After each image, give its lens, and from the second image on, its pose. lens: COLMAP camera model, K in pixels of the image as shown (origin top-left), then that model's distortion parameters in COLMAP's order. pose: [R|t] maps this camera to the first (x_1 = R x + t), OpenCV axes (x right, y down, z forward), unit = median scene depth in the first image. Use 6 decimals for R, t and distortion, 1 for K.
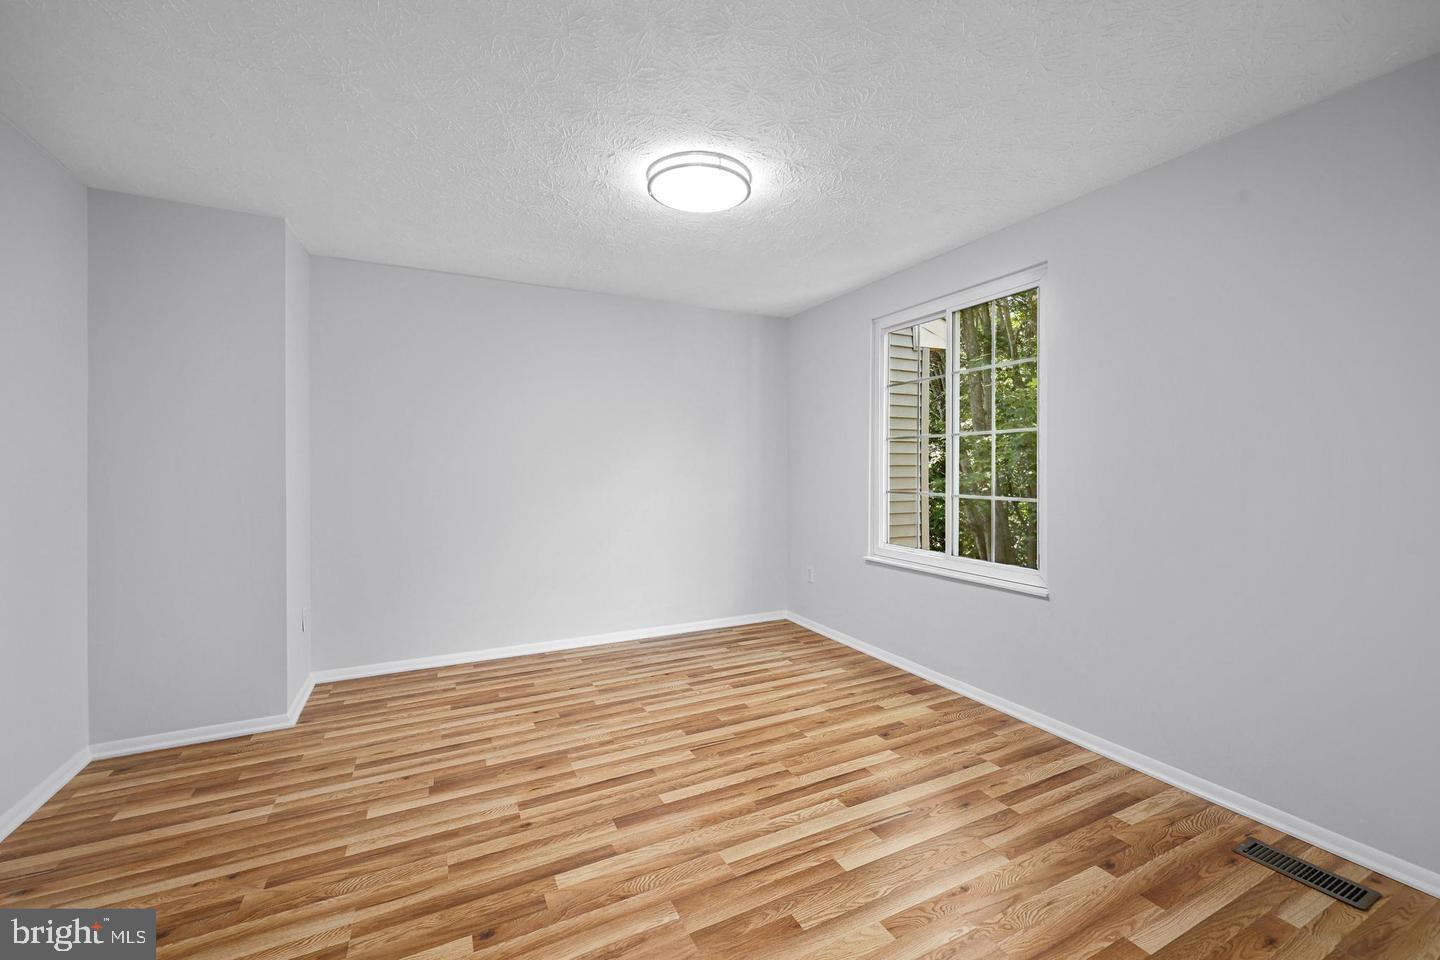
lens RADIAL K [[583.3, 0, 718.3], [0, 583.3, 474.1], [0, 0, 1]] dist [-0.000990, 0.000074]
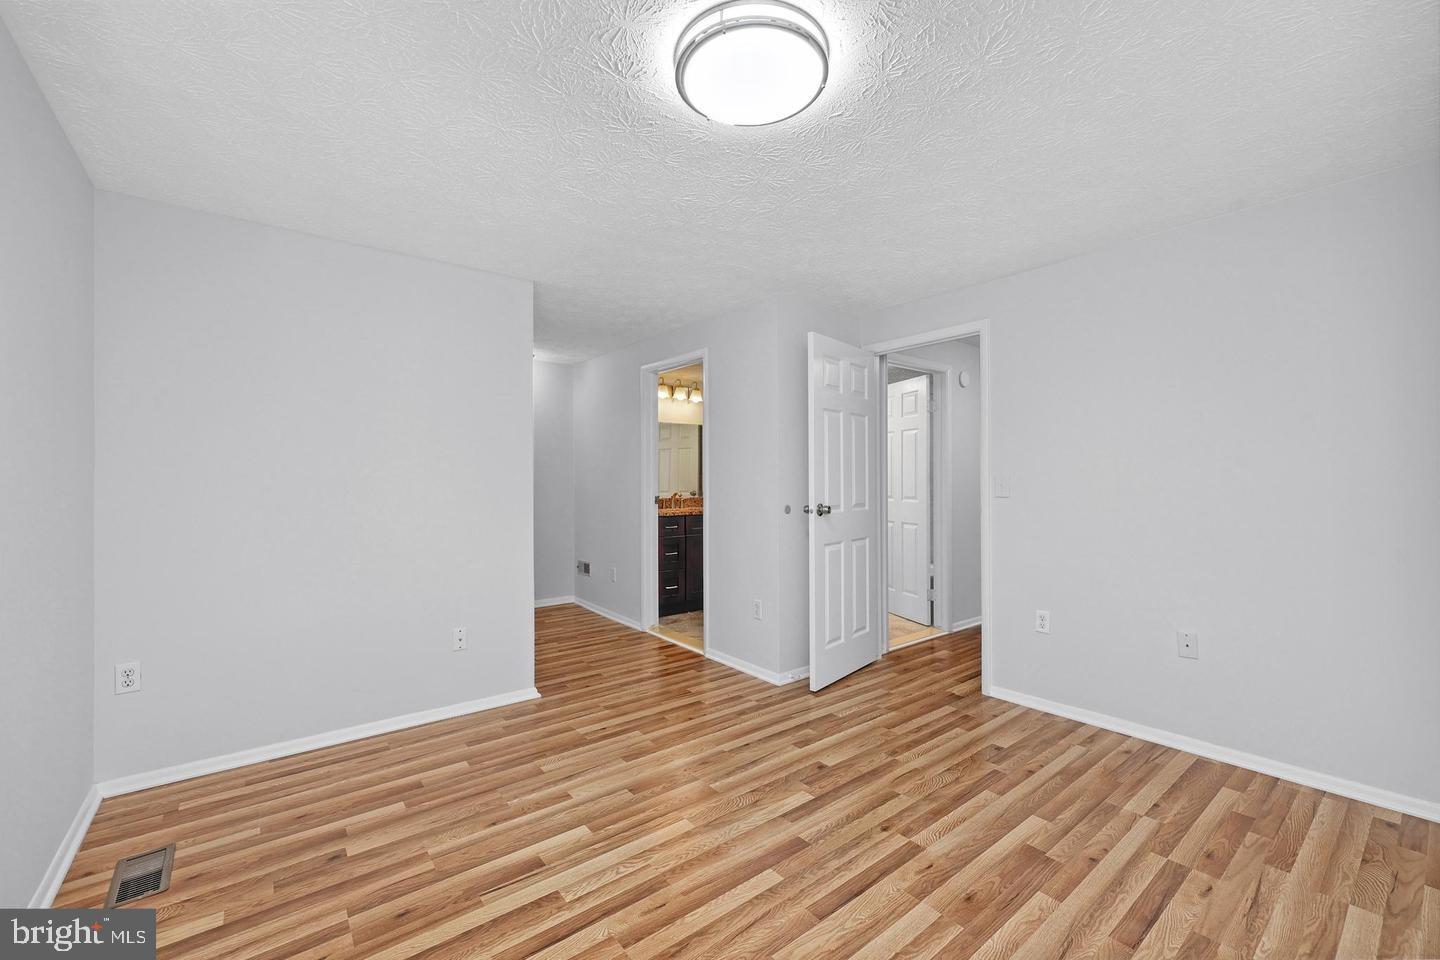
lens RADIAL K [[590.1, 0, 721.9], [0, 590.1, 489.1], [0, 0, 1]] dist [0.001580, 0.000026]
pose [[-0.976417, 0.012740, -0.215517, 0.158246], [0.006492, 0.999539, 0.029673, -0.032239], [0.215795, 0.027574, -0.976049, 1.779056]]
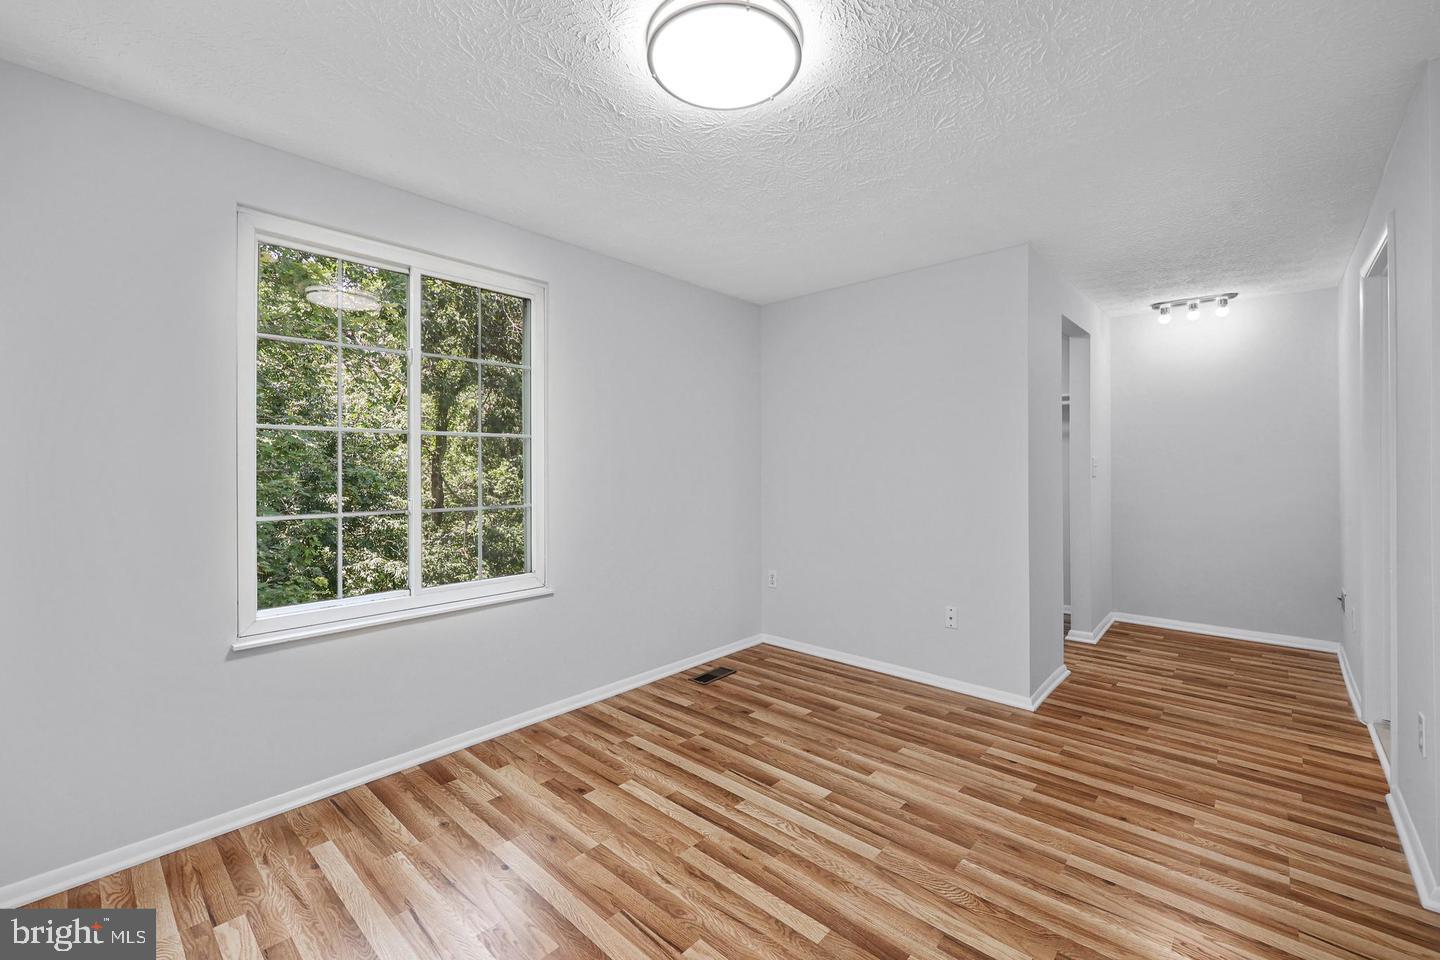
lens RADIAL K [[599.6, 0, 724.6], [0, 599.6, 483.1], [0, 0, 1]] dist [0.002693, 0.000189]
pose [[-0.369844, -0.017183, 0.928935, -0.716752], [0.018568, 0.999493, 0.025881, -0.022535], [-0.928908, 0.026820, -0.369338, 1.346487]]
